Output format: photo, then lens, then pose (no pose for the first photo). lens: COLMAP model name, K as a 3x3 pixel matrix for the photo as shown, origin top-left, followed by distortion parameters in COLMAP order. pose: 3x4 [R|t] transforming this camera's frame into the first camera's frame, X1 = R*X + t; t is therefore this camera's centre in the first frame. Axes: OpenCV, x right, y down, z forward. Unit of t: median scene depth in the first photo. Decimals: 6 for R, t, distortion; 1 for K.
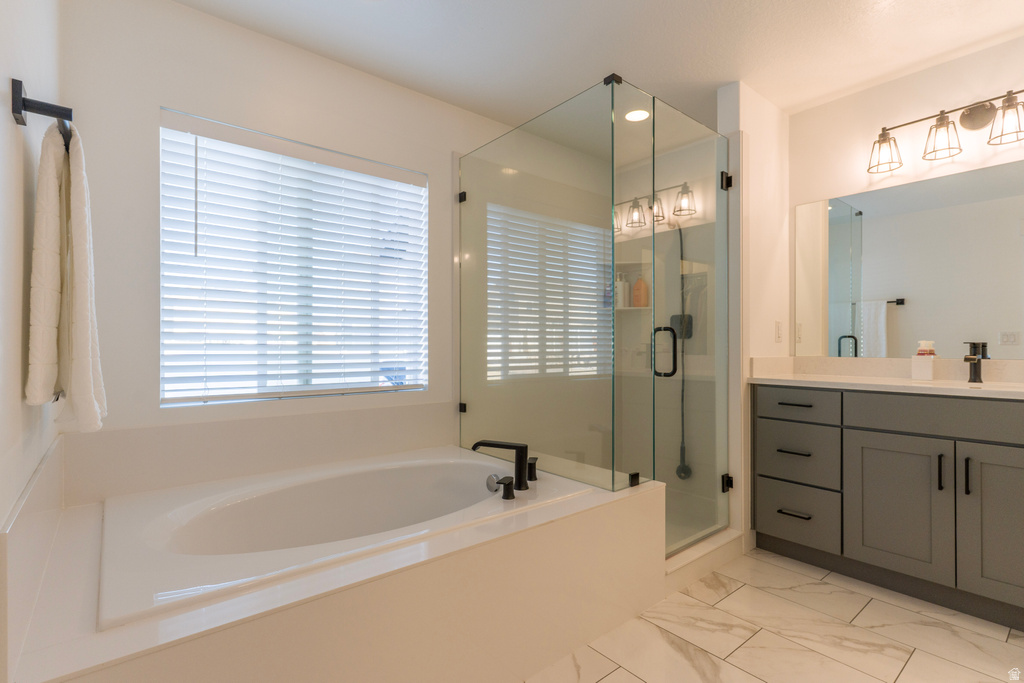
lens RADIAL K [[490.5, 0, 510.5], [0, 490.5, 342.7], [0, 0, 1]] dist [0.004684, 0.001329]
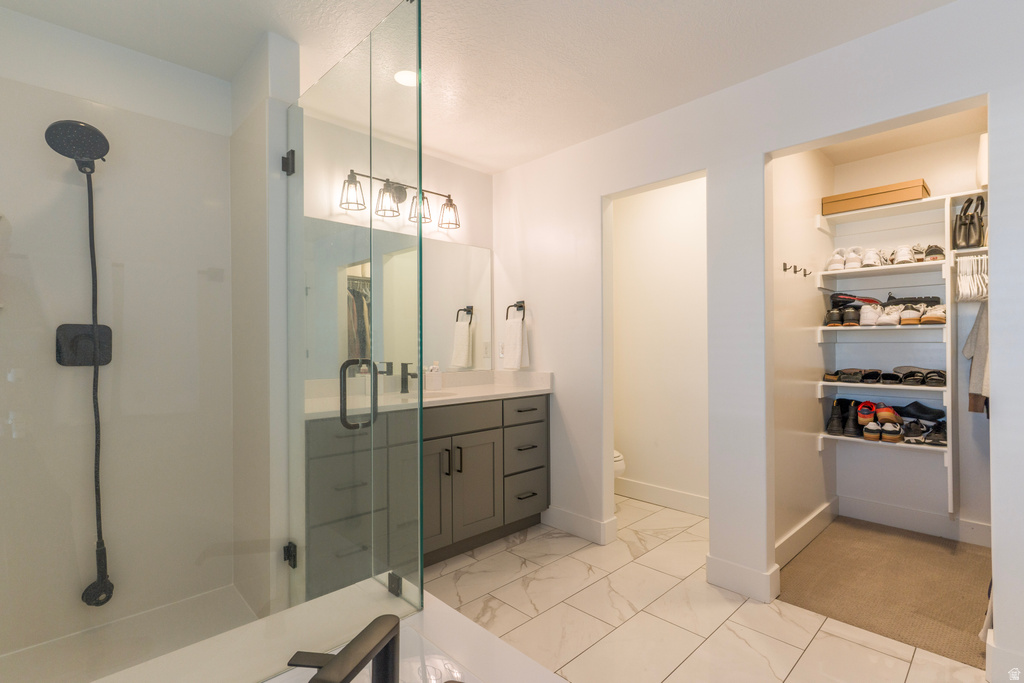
lens RADIAL K [[490.5, 0, 511.0], [0, 490.5, 342.7], [0, 0, 1]] dist [0.004684, 0.001329]
pose [[-0.102048, 0.002828, 0.994775, -0.404872], [-0.001939, 0.999993, -0.003041, -0.050594], [-0.994778, -0.002240, -0.102042, 0.820253]]
